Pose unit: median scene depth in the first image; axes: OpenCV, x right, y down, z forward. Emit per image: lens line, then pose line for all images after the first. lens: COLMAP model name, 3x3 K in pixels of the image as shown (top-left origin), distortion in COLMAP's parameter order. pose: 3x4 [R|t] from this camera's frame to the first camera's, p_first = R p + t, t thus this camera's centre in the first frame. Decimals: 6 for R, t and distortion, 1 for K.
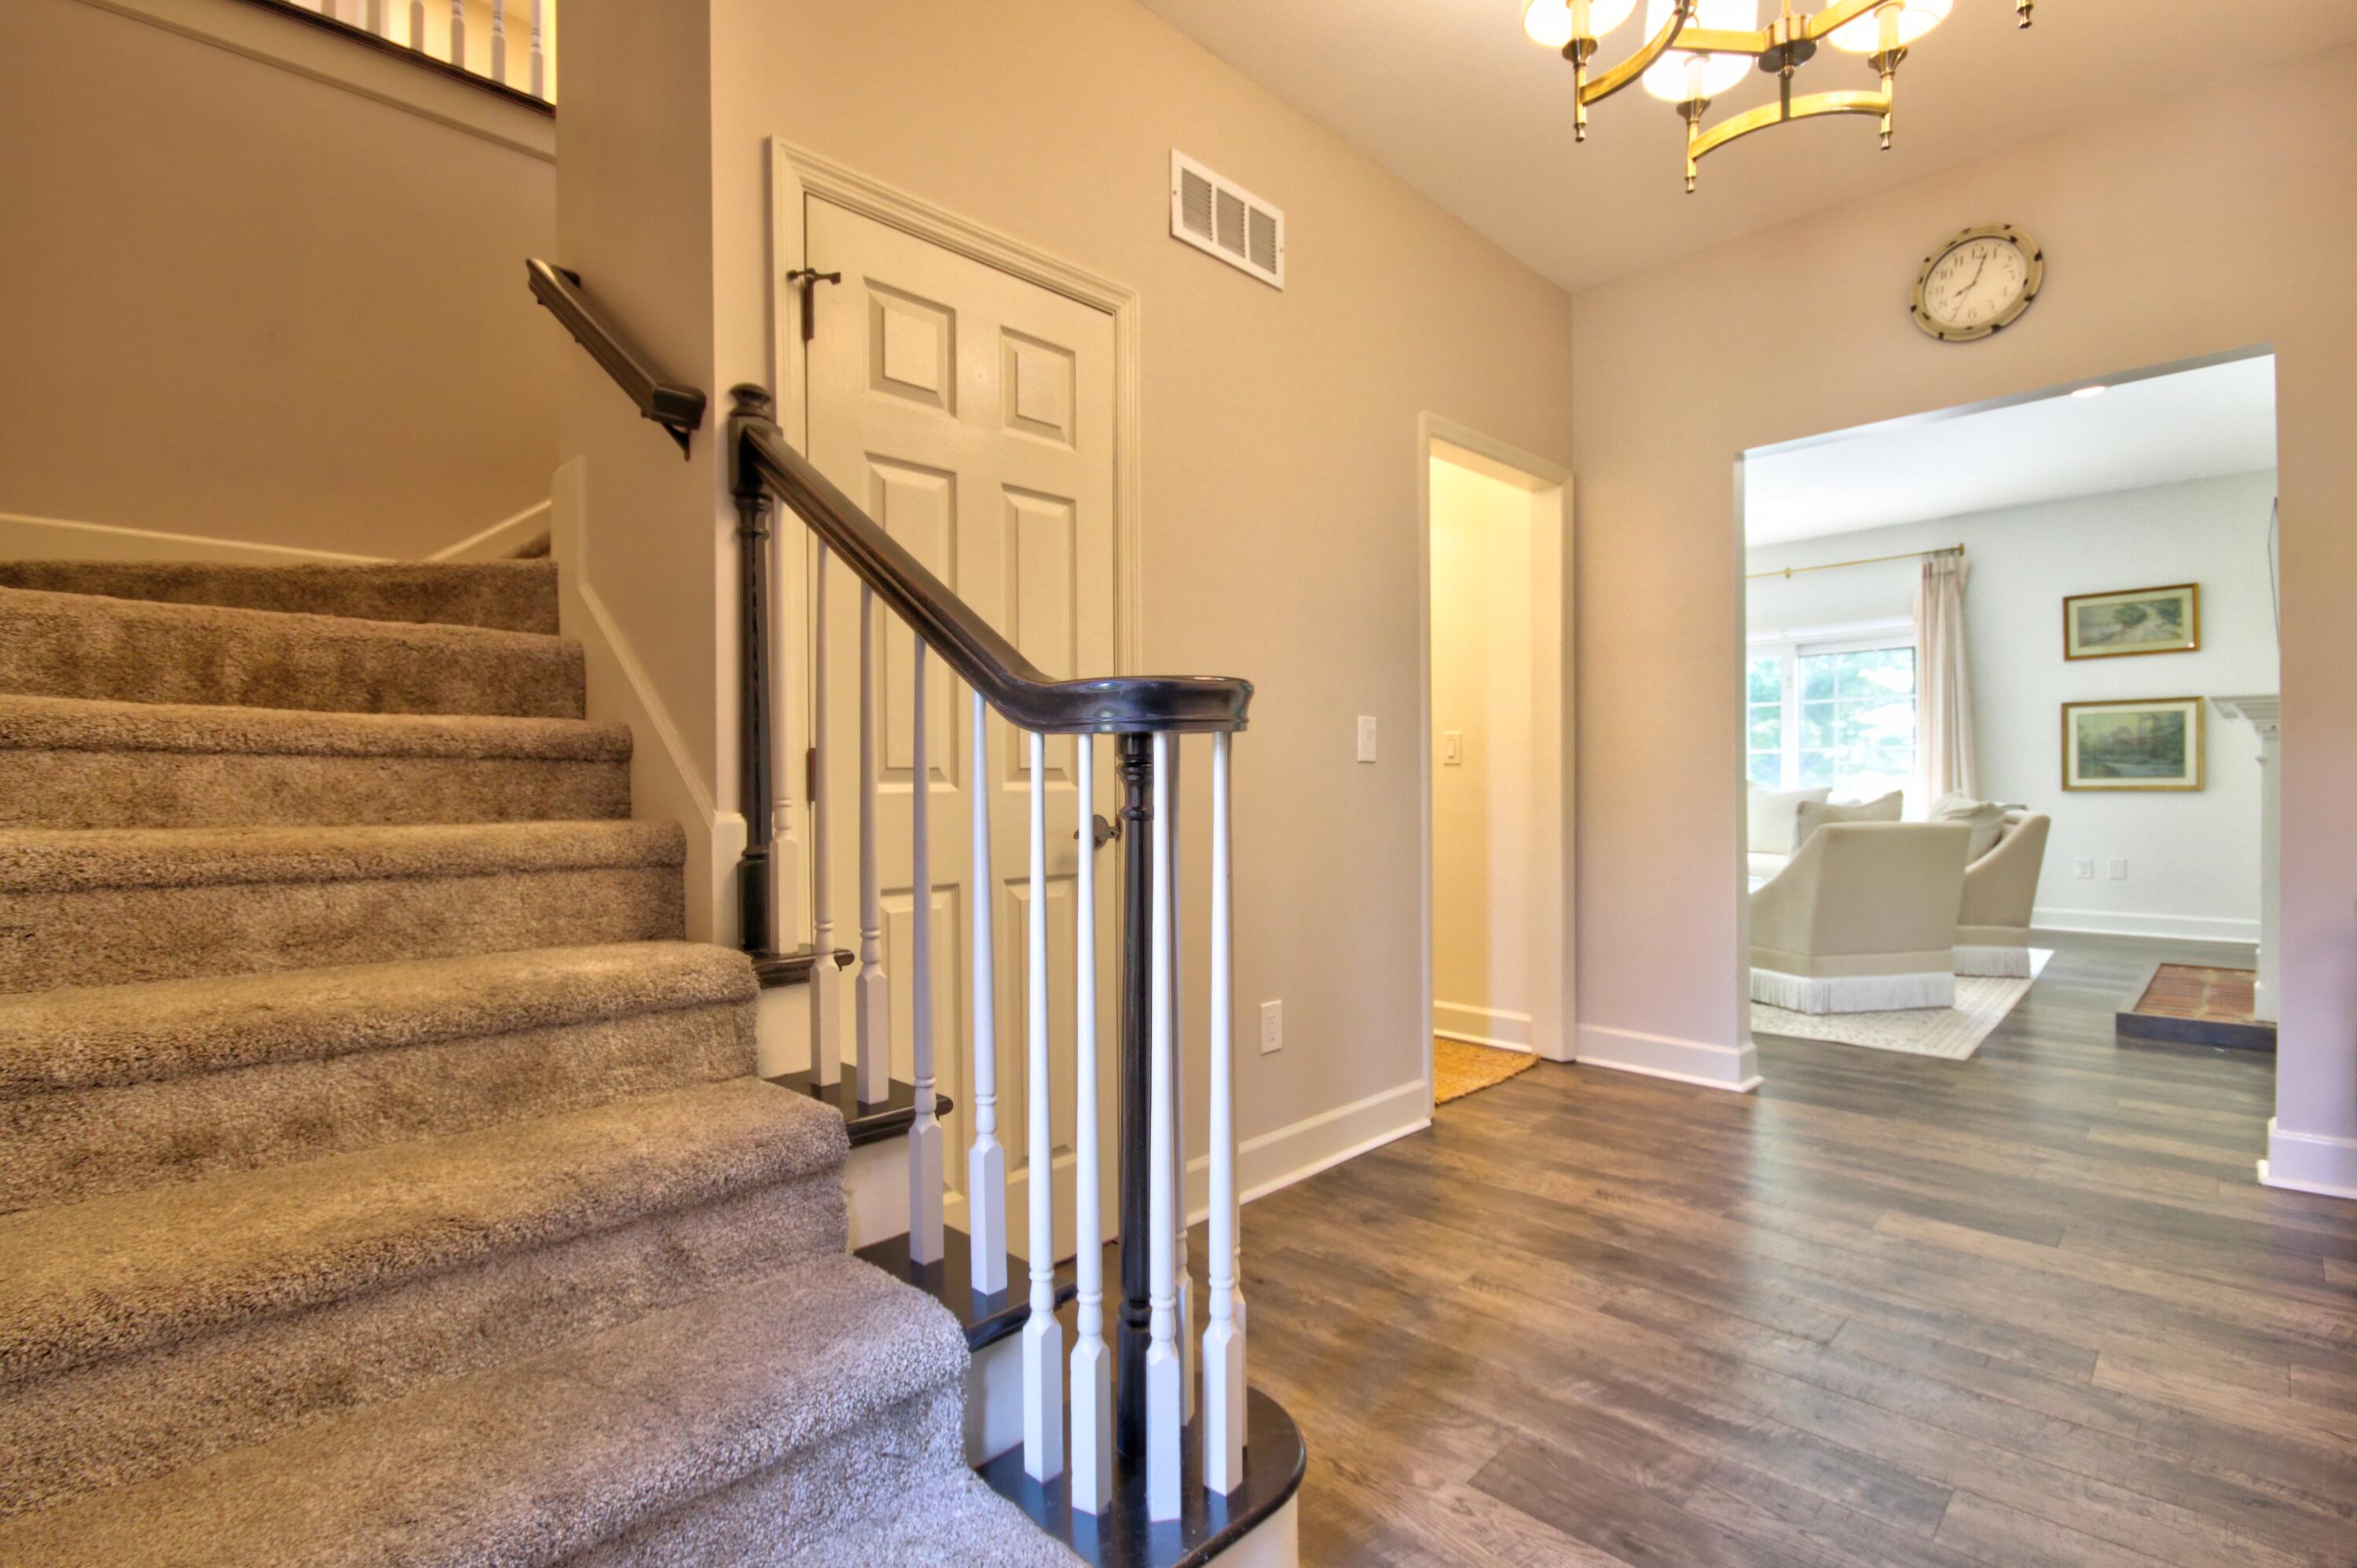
lens RADIAL K [[1080.0, 0, 1180.4], [0, 1080.0, 784.1], [0, 0, 1]] dist [0.007570, -0.009942]
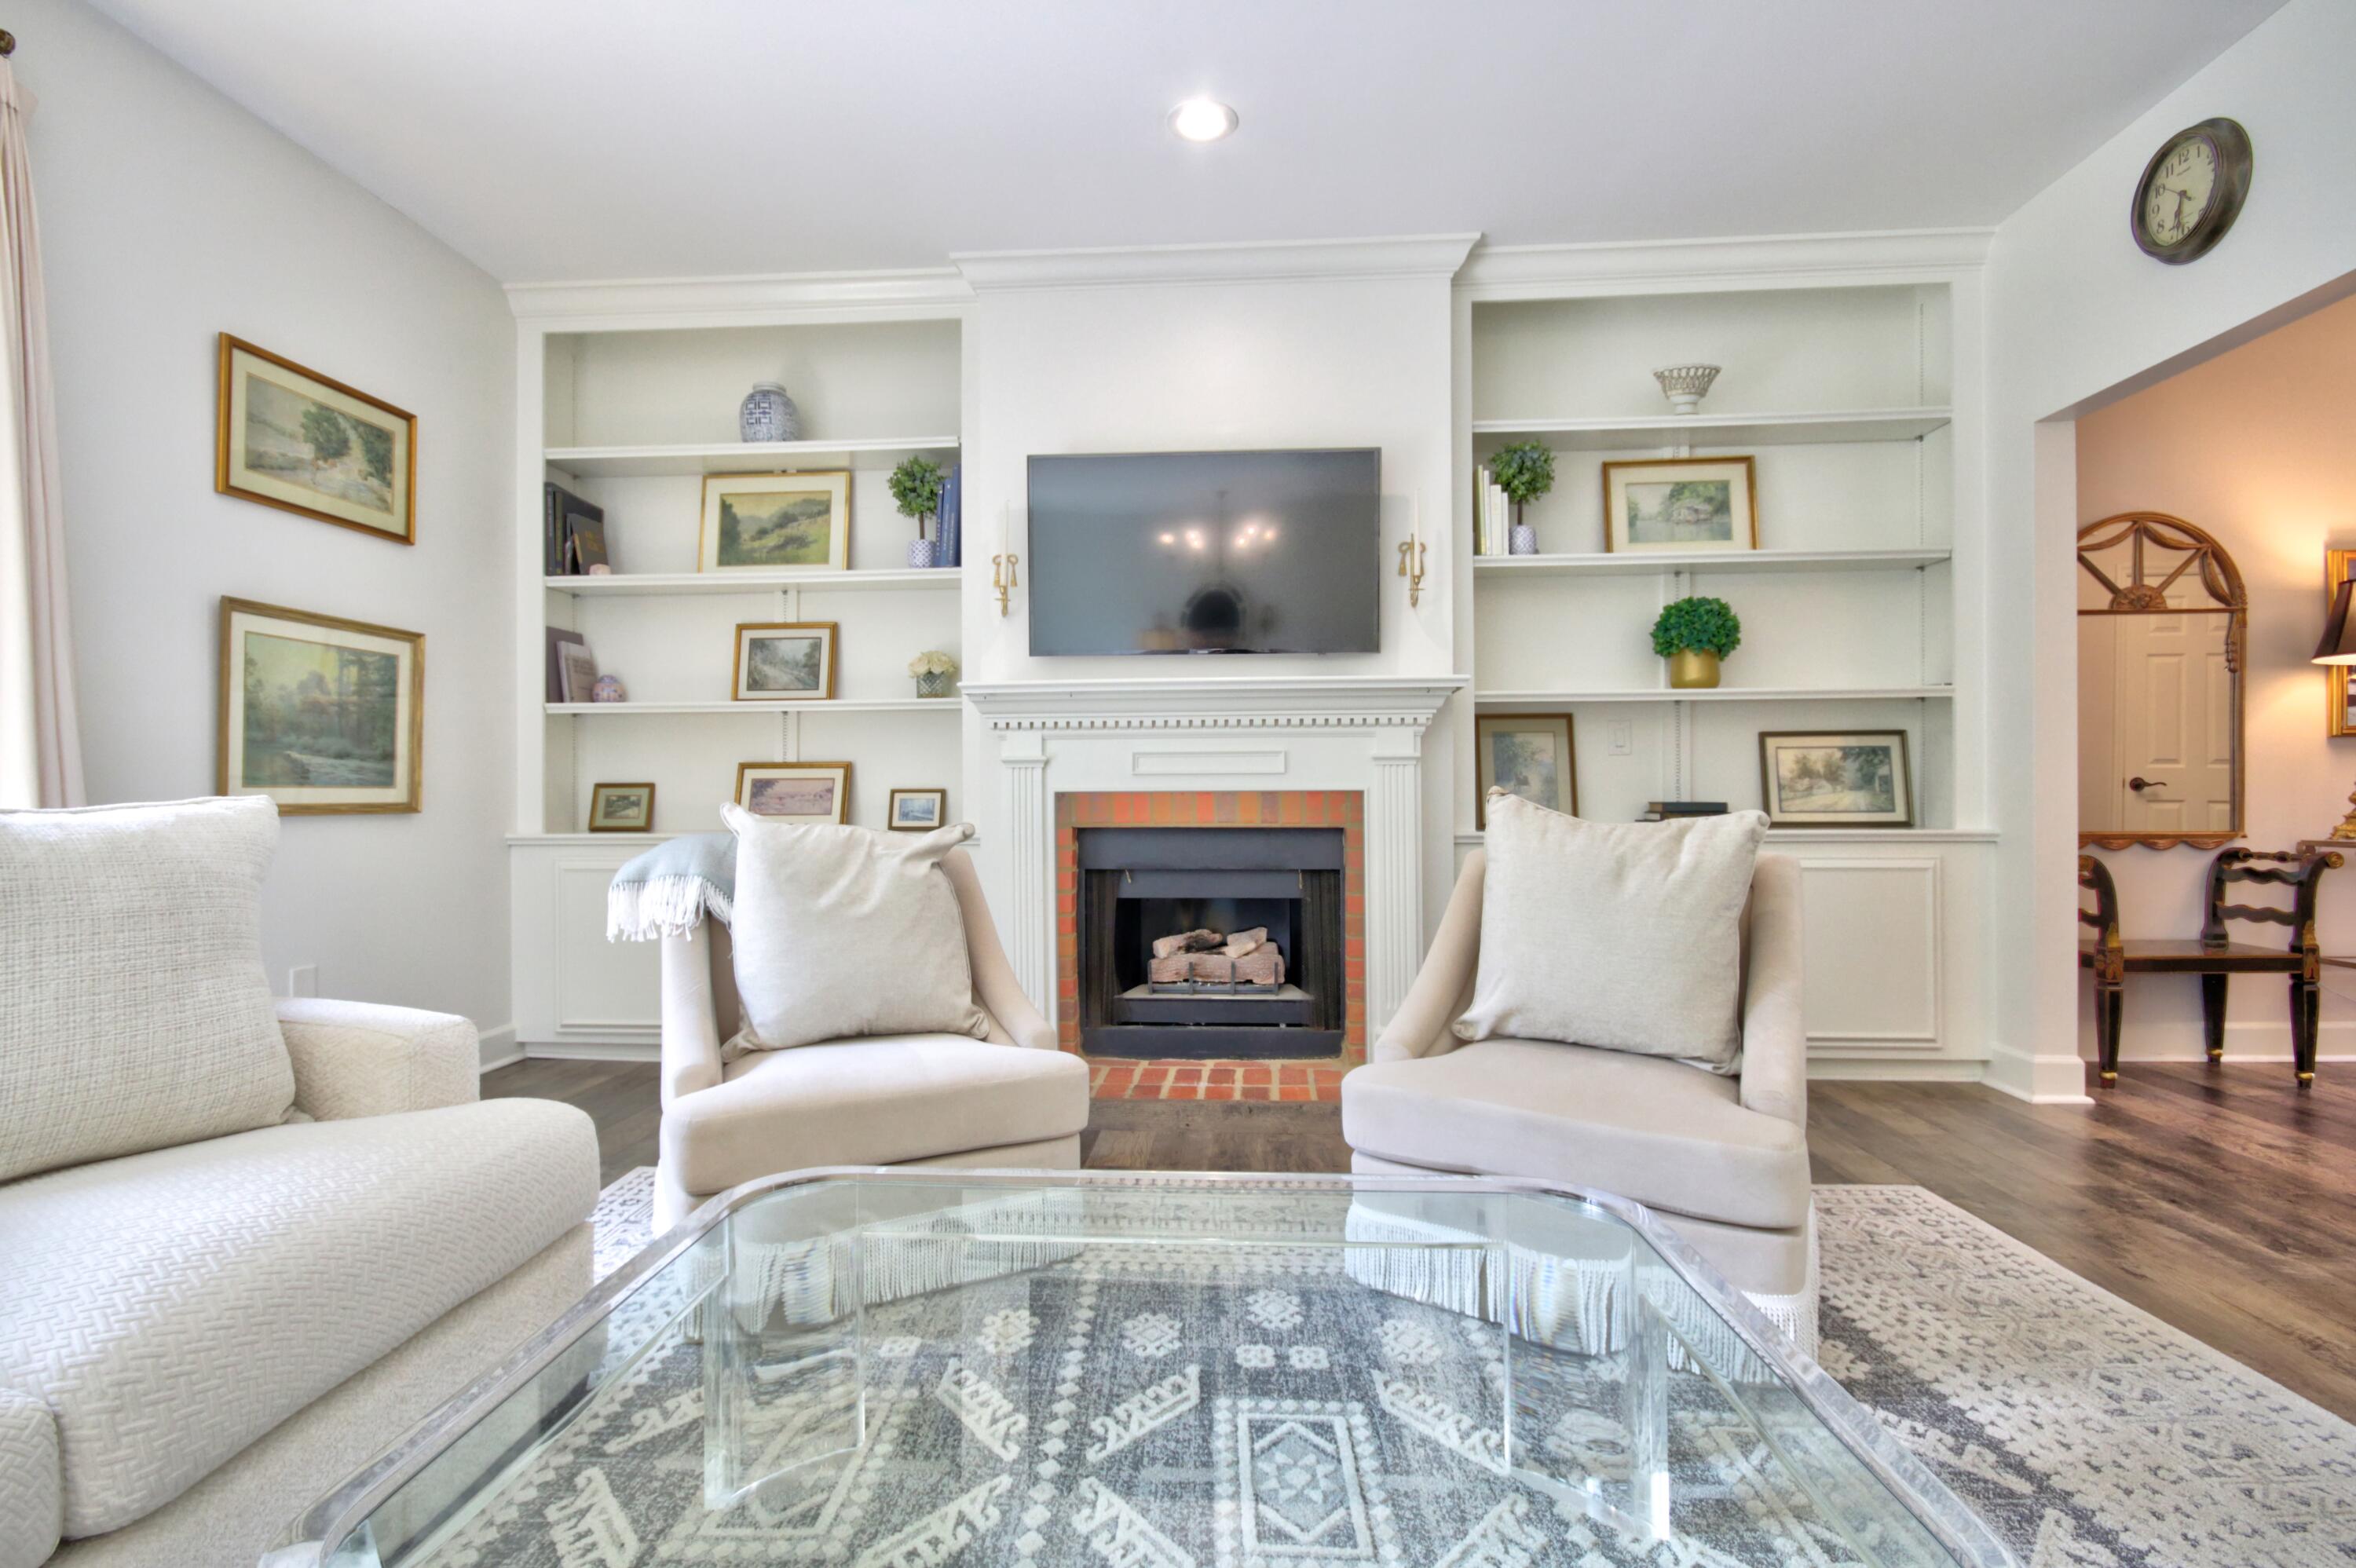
lens RADIAL K [[1079.5, 0, 1185.3], [0, 1079.5, 795.8], [0, 0, 1]] dist [0.007570, -0.009942]
pose [[-0.654222, 0.004823, 0.756287, 0.292413], [0.008146, 0.999967, 0.000669, 0.000755], [-0.756259, 0.006599, -0.654239, 1.024996]]
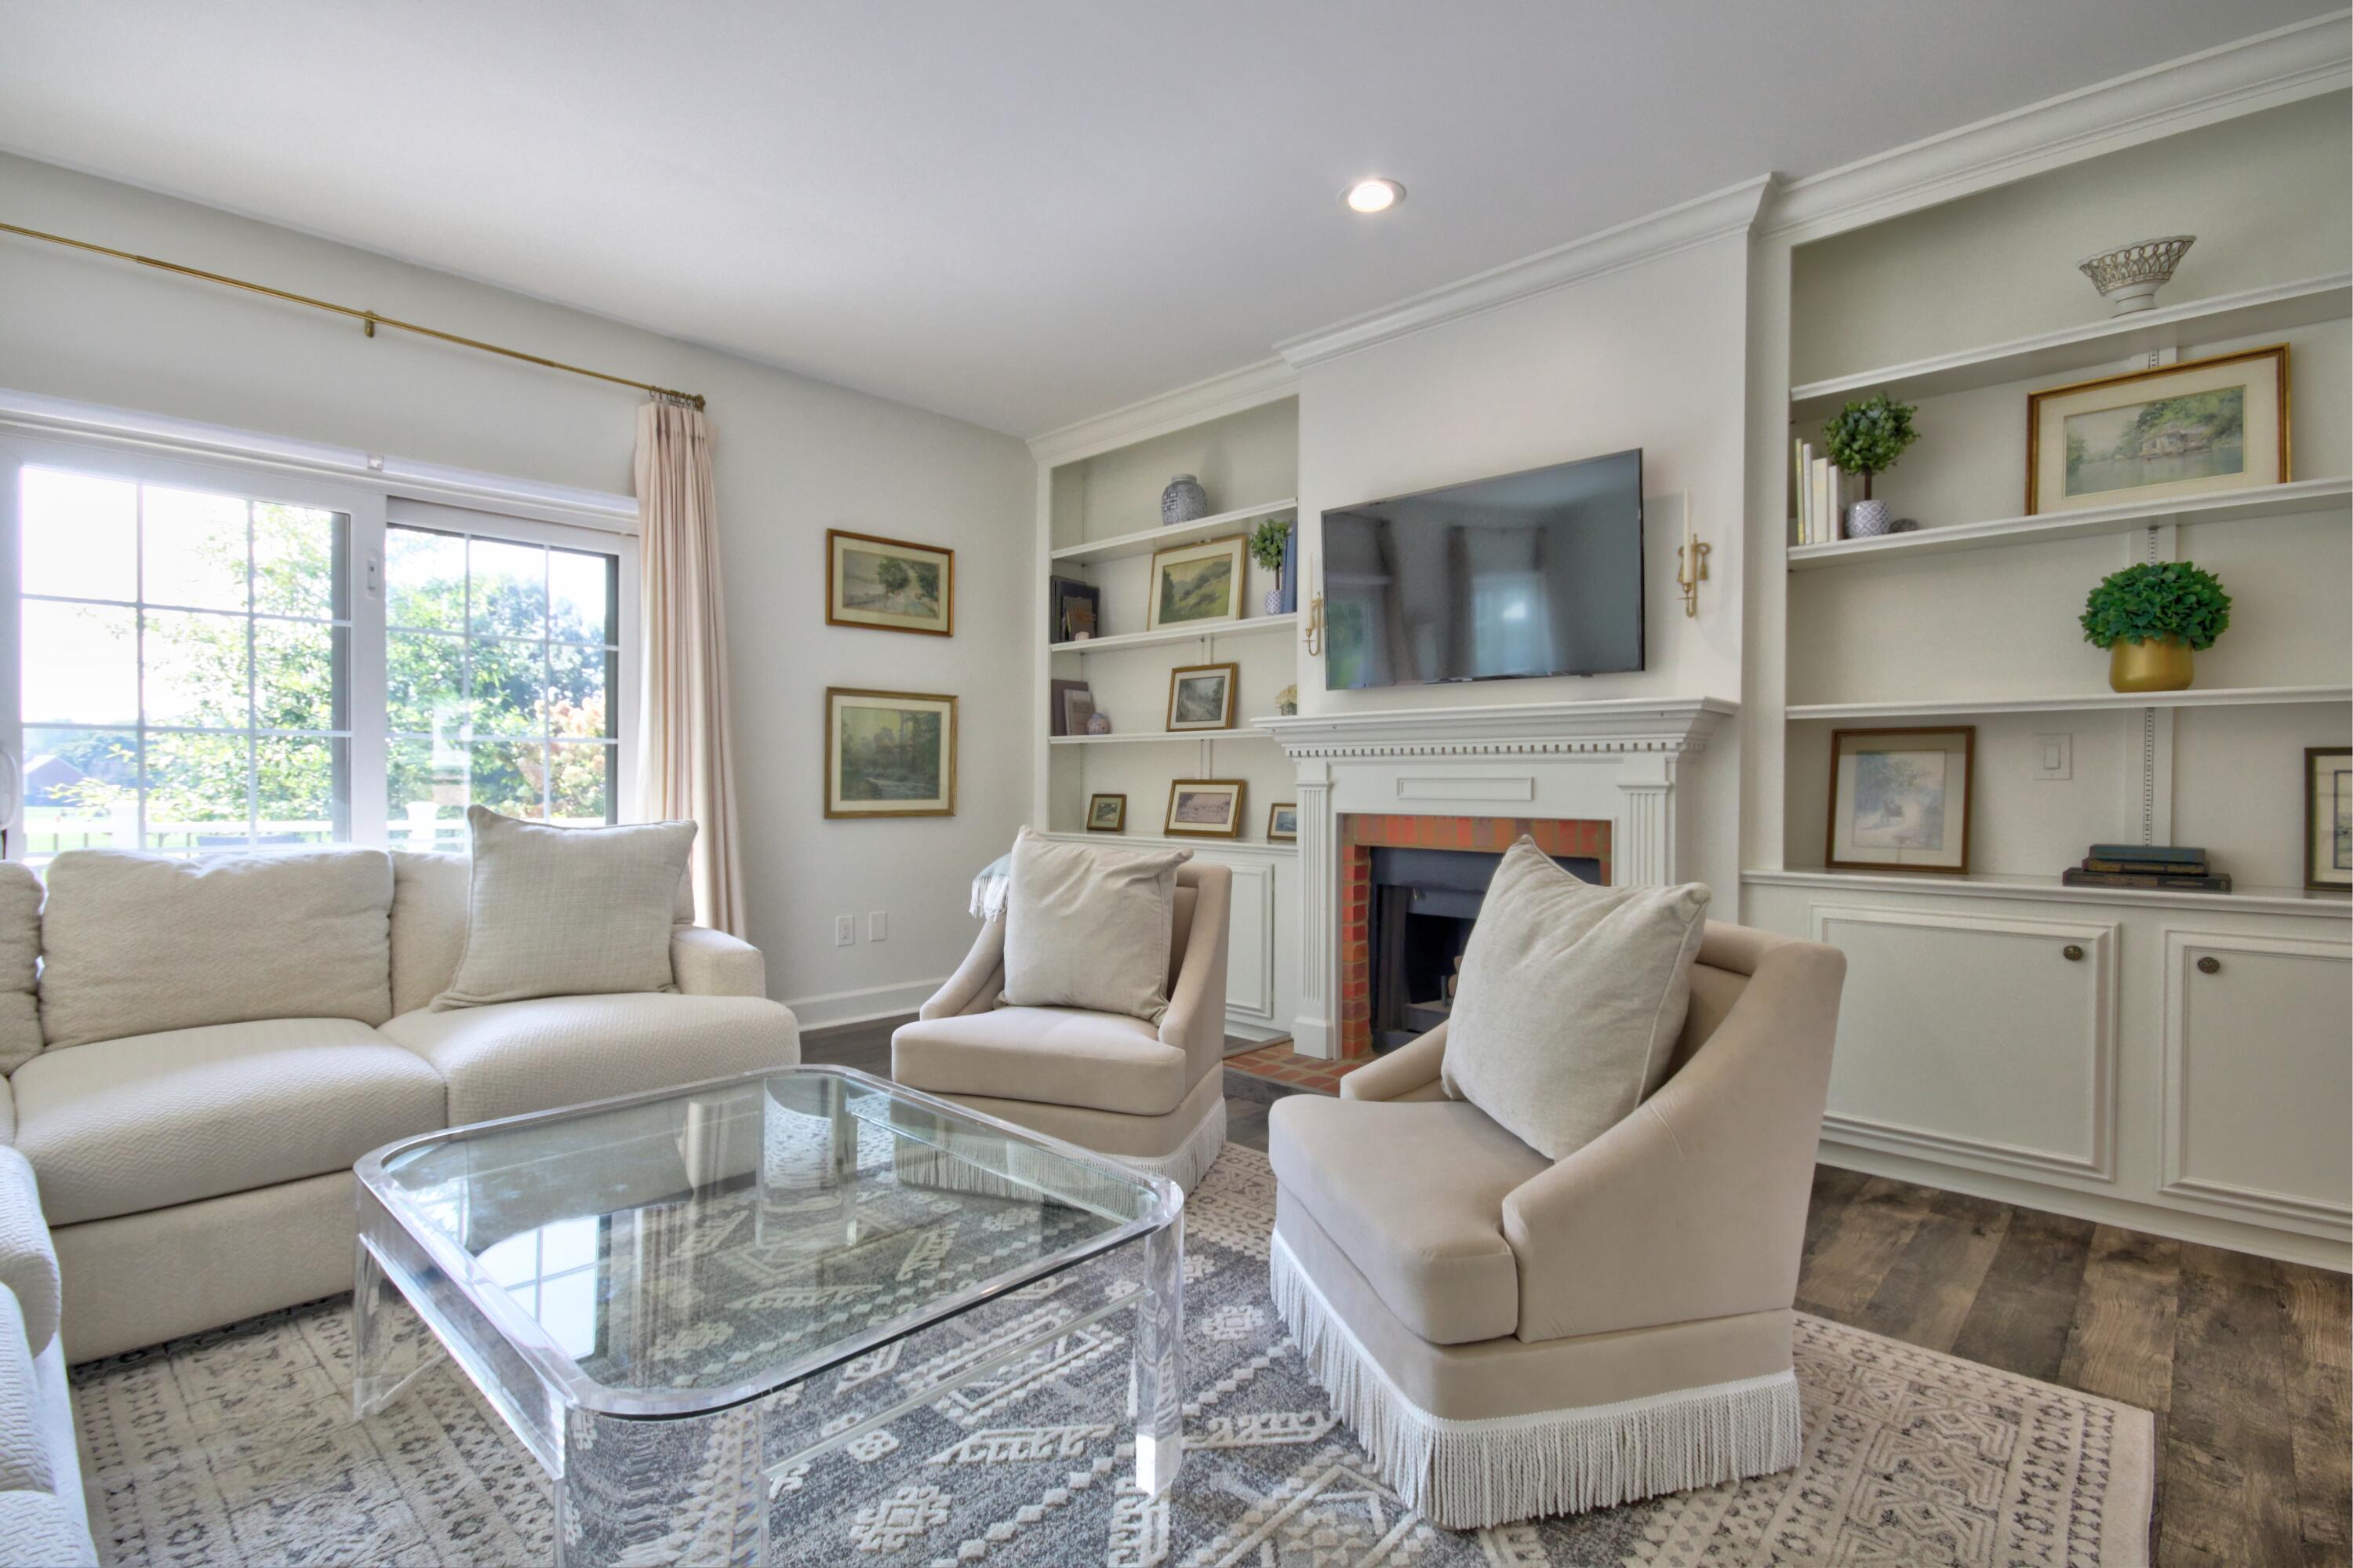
lens RADIAL K [[1078.3, 0, 1174.5], [0, 1078.3, 787.4], [0, 0, 1]] dist [0.007570, -0.009942]
pose [[-0.028830, -0.002358, 0.999582, 0.151300], [-0.002746, 0.999994, 0.002279, -0.016131], [-0.999581, -0.002679, -0.028836, 0.832081]]
